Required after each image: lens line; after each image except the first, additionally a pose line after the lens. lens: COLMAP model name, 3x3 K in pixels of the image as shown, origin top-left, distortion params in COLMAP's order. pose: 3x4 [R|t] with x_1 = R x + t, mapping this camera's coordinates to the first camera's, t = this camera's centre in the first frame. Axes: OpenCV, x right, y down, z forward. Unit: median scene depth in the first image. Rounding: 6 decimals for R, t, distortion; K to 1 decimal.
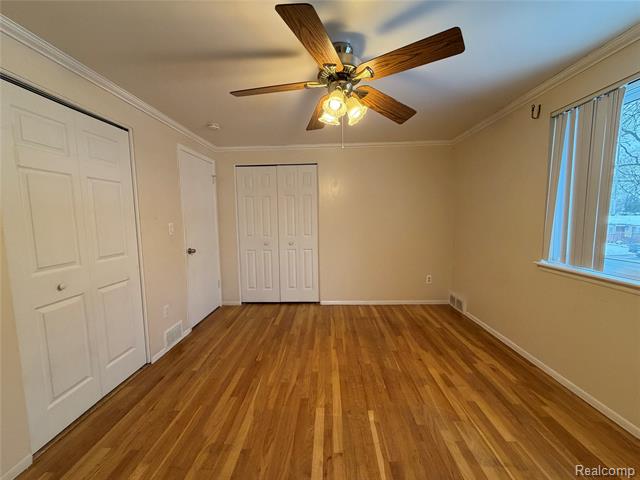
lens RADIAL K [[254.1, 0, 319.1], [0, 254.1, 239.1], [0, 0, 1]] dist [-0.000699, 0.000093]
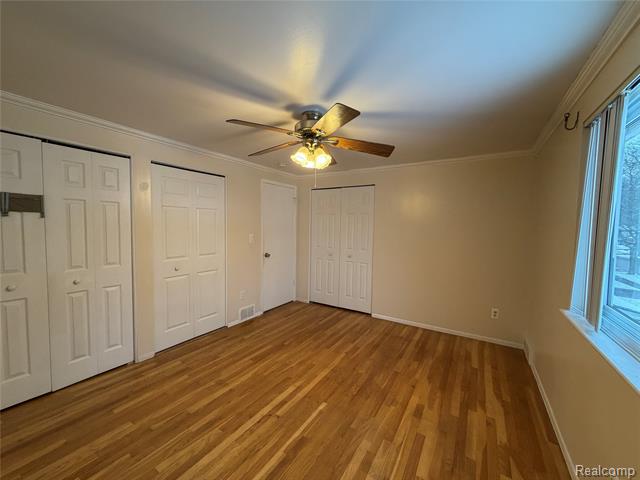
lens RADIAL K [[254.1, 0, 319.1], [0, 254.1, 239.1], [0, 0, 1]] dist [-0.000699, 0.000093]
pose [[0.862846, 0.058605, -0.502057, 0.542942], [-0.074520, 0.997151, -0.011674, -0.056973], [0.499943, 0.047487, 0.864756, -0.062971]]
